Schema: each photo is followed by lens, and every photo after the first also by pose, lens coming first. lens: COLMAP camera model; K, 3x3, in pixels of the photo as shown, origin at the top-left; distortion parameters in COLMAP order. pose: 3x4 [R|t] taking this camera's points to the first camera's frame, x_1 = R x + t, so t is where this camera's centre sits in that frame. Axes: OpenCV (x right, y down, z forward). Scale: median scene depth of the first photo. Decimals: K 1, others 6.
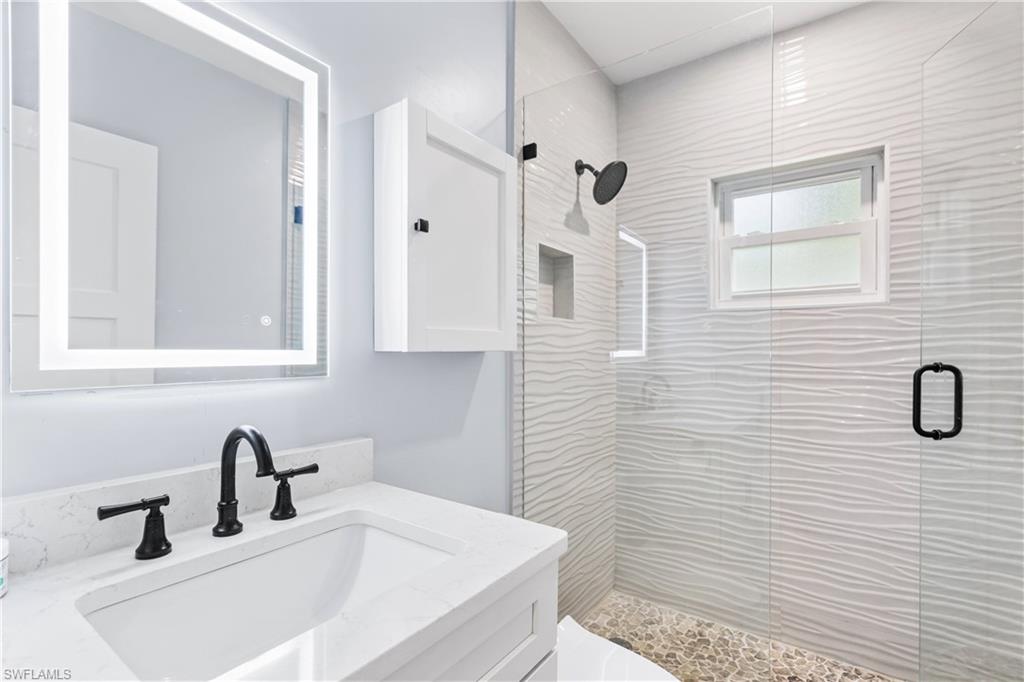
lens RADIAL K [[478.4, 0, 513.3], [0, 478.4, 346.3], [0, 0, 1]] dist [0.009489, -0.003074]
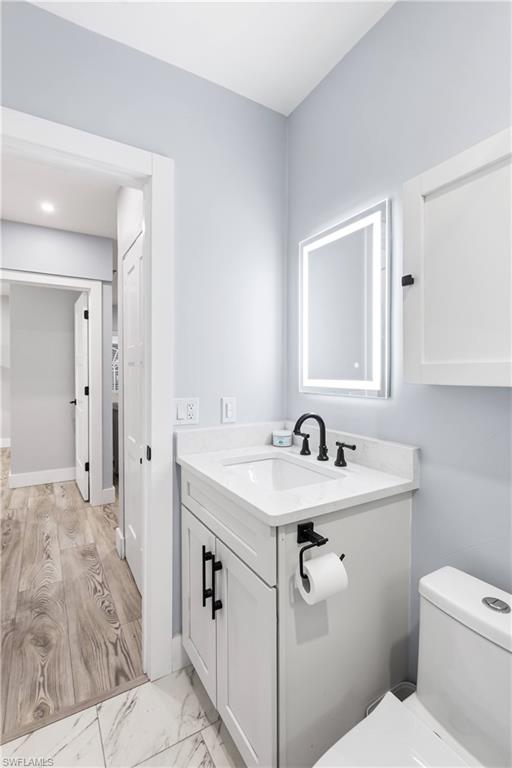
lens RADIAL K [[358.8, 0, 257.4], [0, 358.8, 377.7], [0, 0, 1]] dist [0.009489, -0.003074]
pose [[-0.403762, 0.001689, -0.914862, 0.979561], [-0.008475, 0.999948, 0.005586, -0.007684], [0.914825, 0.010009, -0.403727, 1.261013]]
